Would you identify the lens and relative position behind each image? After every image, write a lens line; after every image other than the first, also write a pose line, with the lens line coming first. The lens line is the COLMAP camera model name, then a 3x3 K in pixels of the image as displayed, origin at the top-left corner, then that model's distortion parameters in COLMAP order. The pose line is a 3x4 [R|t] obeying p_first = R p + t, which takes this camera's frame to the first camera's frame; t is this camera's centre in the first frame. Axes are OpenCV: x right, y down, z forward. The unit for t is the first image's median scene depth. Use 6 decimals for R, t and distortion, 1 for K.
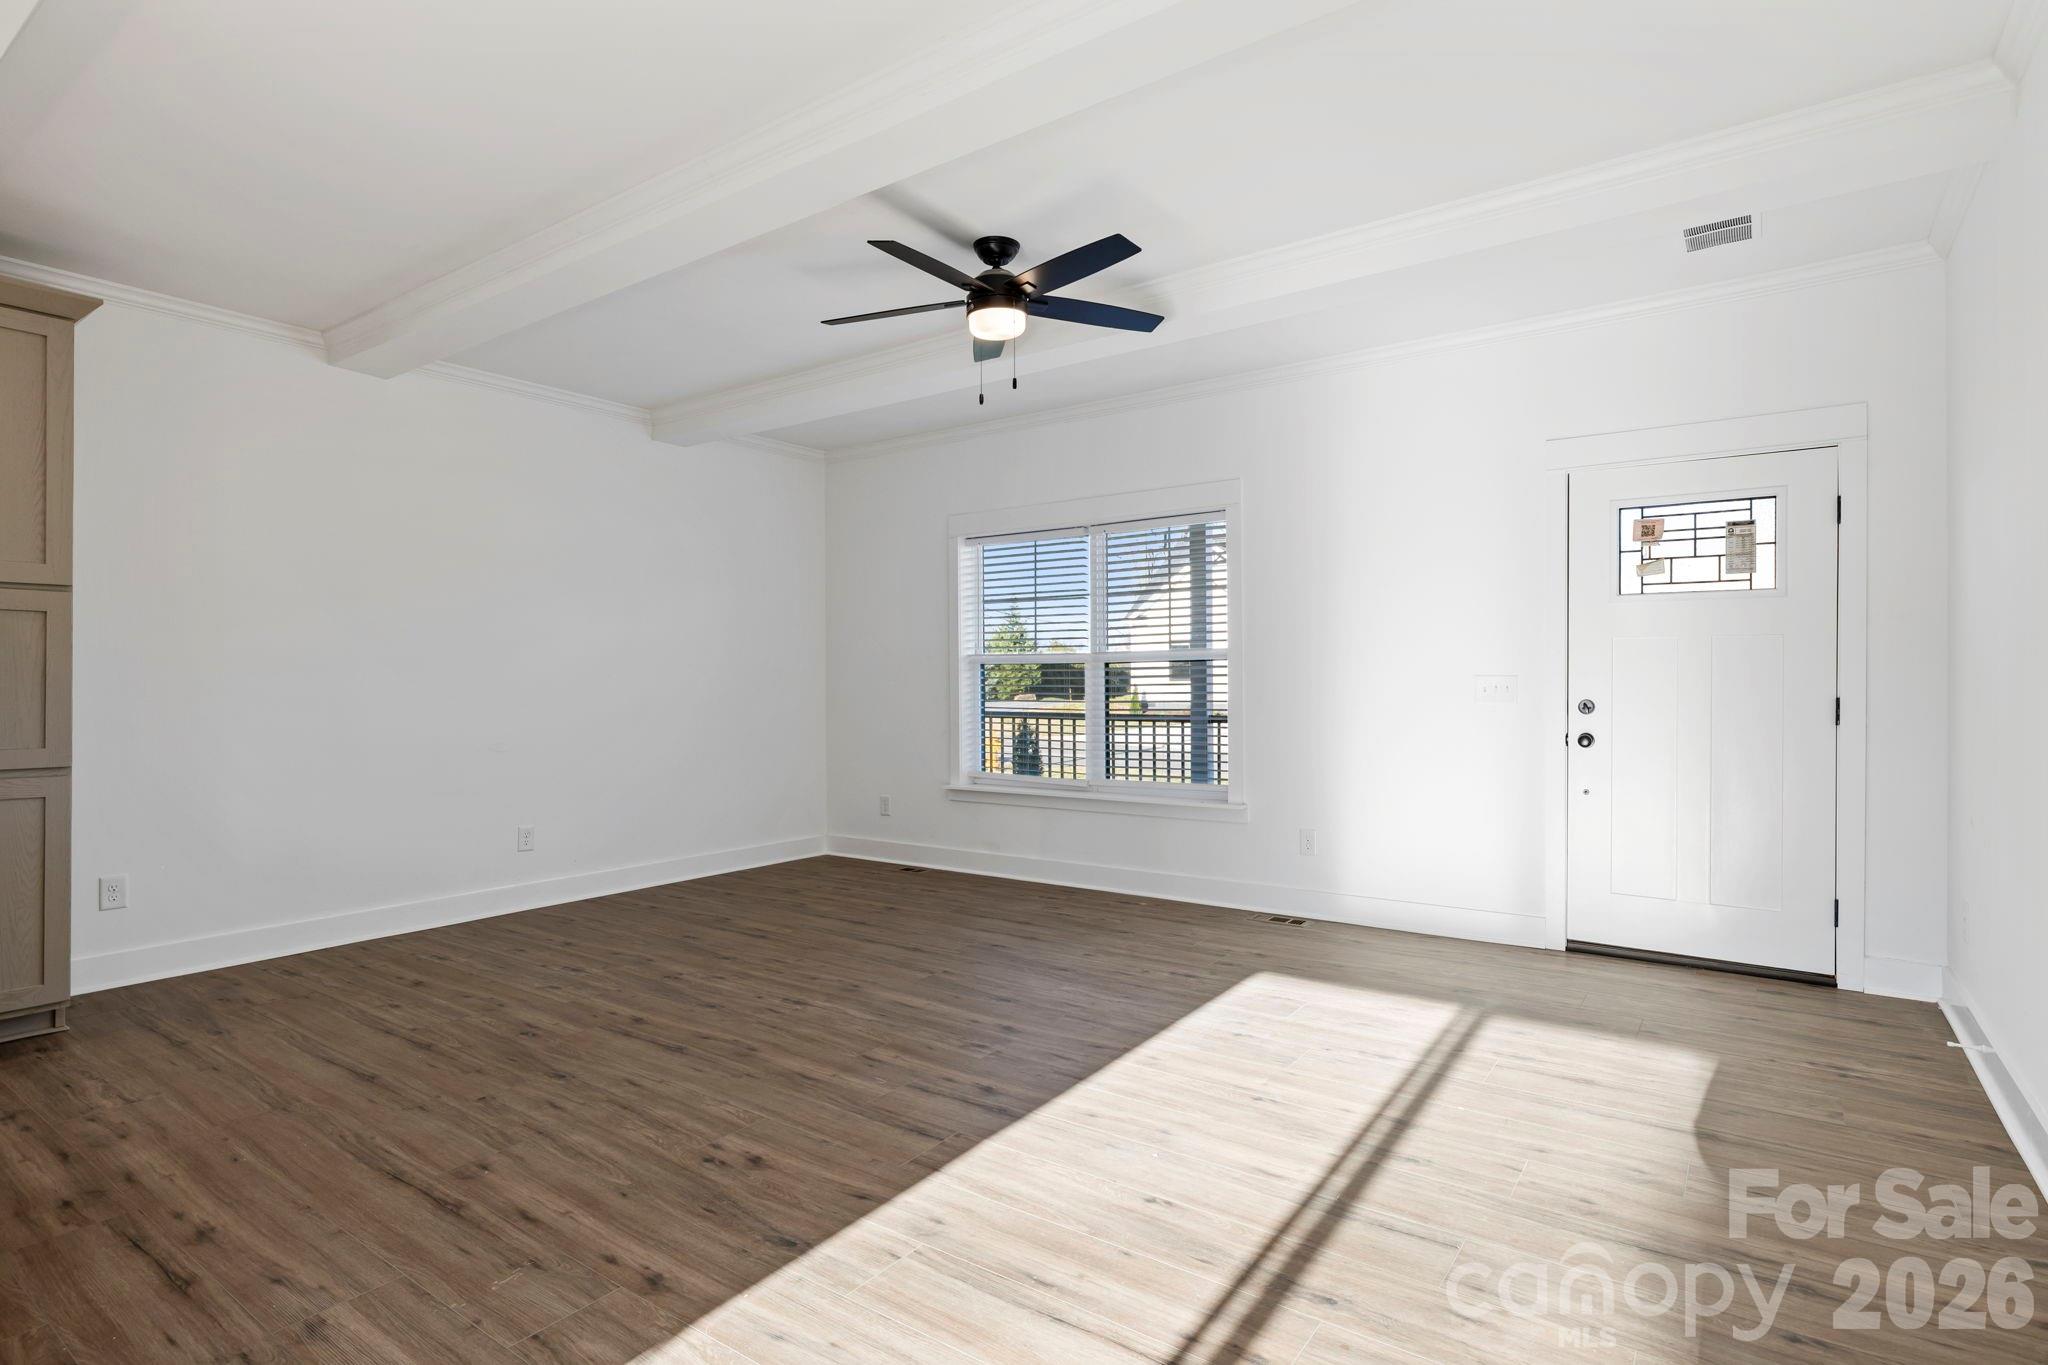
lens RADIAL K [[1042.4, 0, 1018.3], [0, 1042.4, 673.3], [0, 0, 1]] dist [-0.005092, 0.002687]
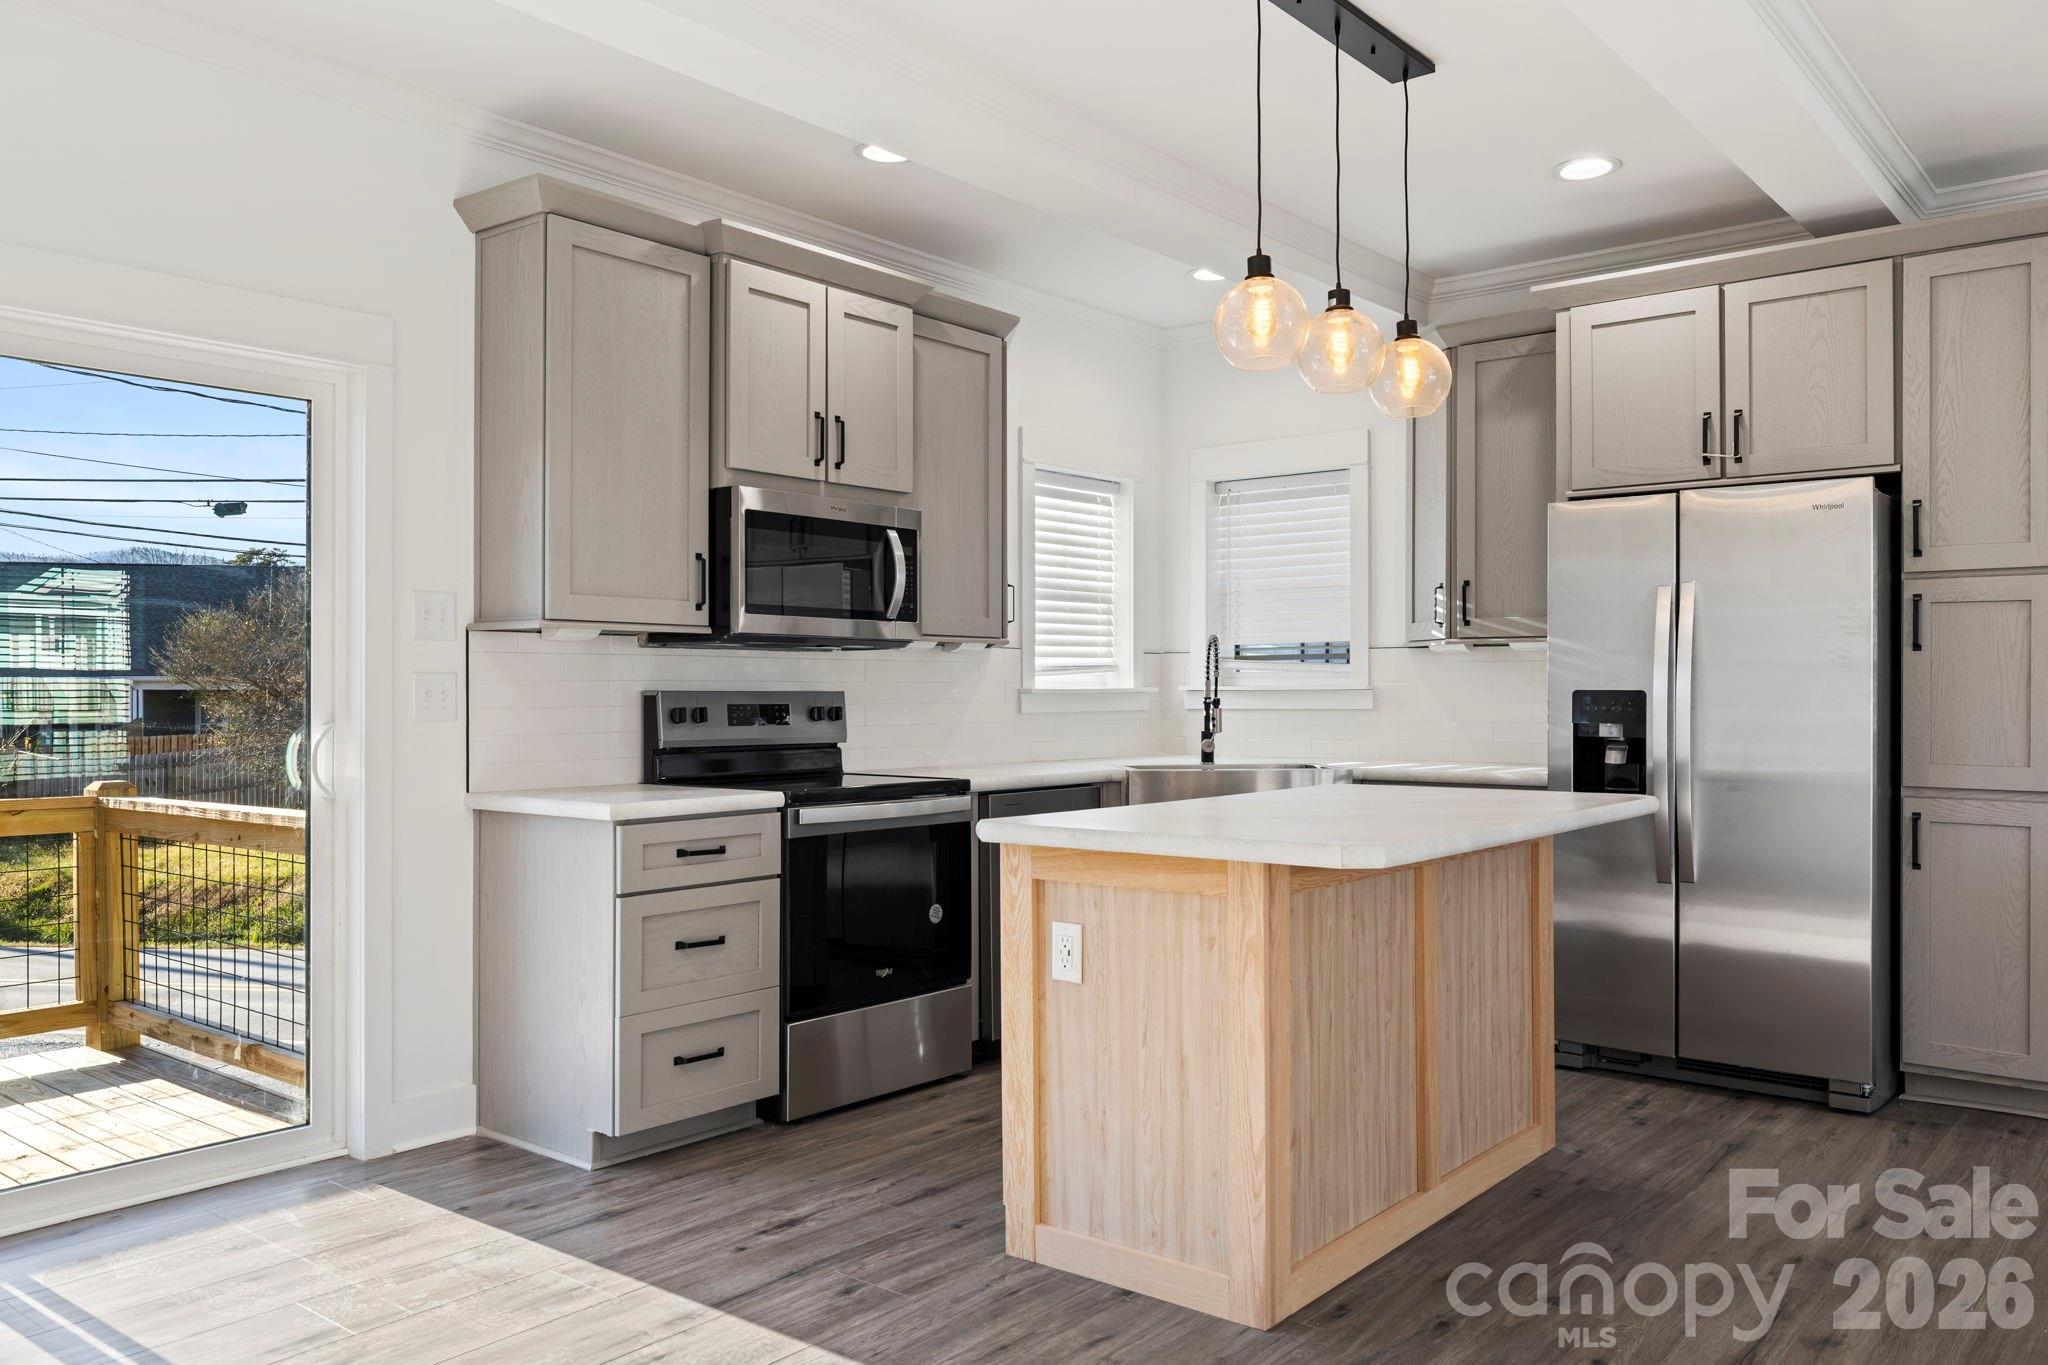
lens RADIAL K [[1576.7, 0, 1022.1], [0, 1576.7, 683.2], [0, 0, 1]] dist [0.001492, 0.009911]
pose [[-0.059105, -0.000292, -0.998252, 0.351641], [0.010233, 0.999947, -0.000899, -0.001497], [0.998199, -0.010268, -0.059099, 0.281532]]
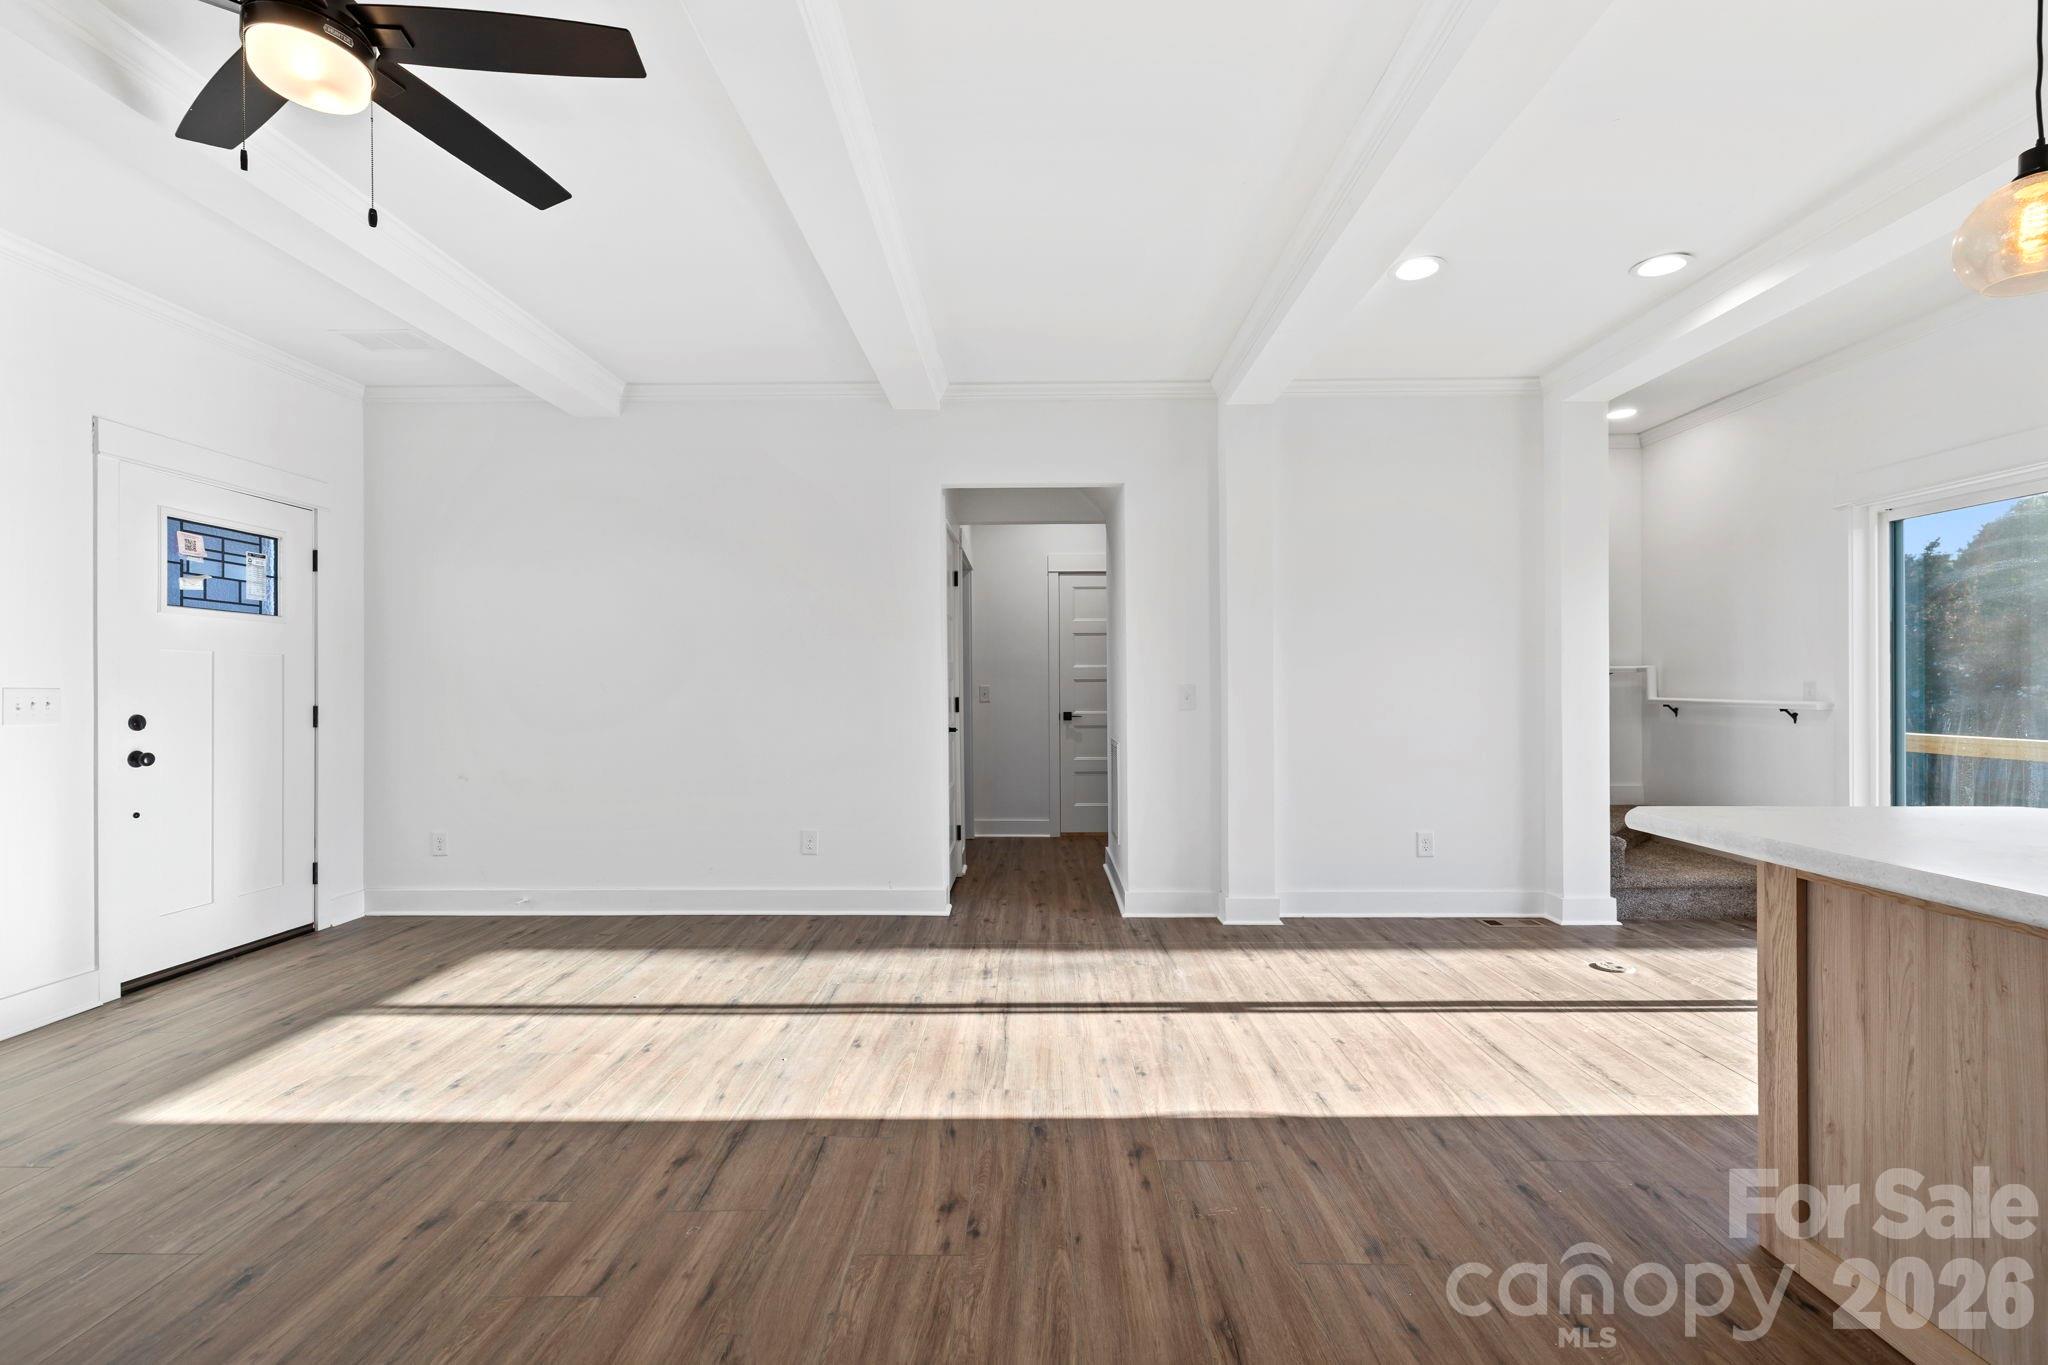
lens RADIAL K [[876.7, 0, 1017.0], [0, 876.7, 683.8], [0, 0, 1]] dist [0.002109, 0.000920]
pose [[-0.570007, 0.008126, 0.821600, -0.702129], [0.001747, 0.999961, -0.008679, 0.008017], [-0.821638, -0.003512, -0.569998, 1.052639]]
